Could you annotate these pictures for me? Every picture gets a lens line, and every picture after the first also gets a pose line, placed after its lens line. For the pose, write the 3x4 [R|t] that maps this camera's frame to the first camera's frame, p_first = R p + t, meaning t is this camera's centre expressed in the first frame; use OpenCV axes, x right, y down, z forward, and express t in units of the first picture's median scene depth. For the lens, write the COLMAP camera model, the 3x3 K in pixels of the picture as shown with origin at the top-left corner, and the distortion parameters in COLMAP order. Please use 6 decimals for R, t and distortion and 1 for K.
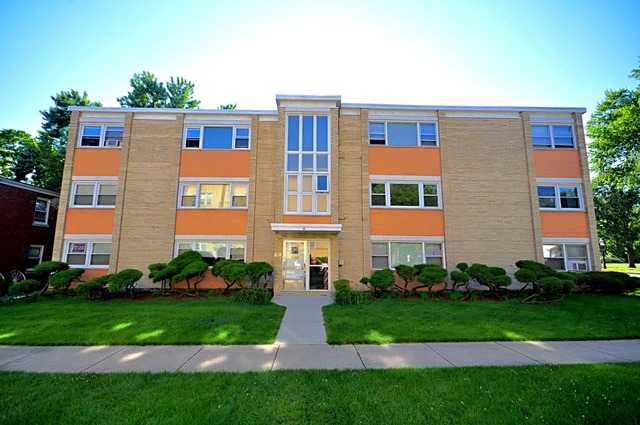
lens RADIAL K [[299.5, 0, 316.7], [0, 299.5, 211.8], [0, 0, 1]] dist [0.002391, -0.000337]
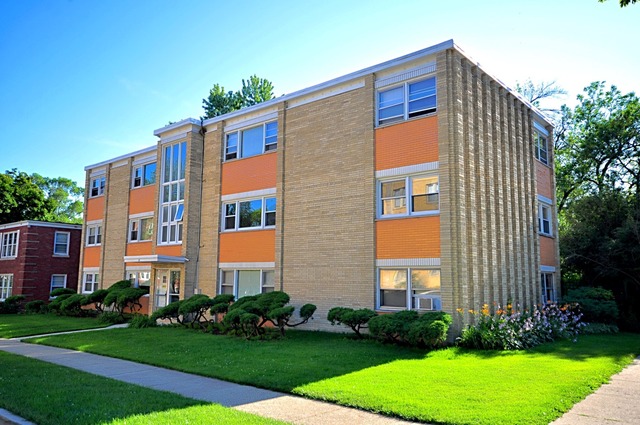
lens RADIAL K [[525.9, 0, 320.0], [0, 525.9, 212.5], [0, 0, 1]] dist [-0.001577, -0.003358]
pose [[0.727185, -0.089507, -0.680580, 1.450476], [0.092410, 0.995202, -0.032148, 0.005467], [0.680192, -0.039515, 0.731968, 0.039886]]
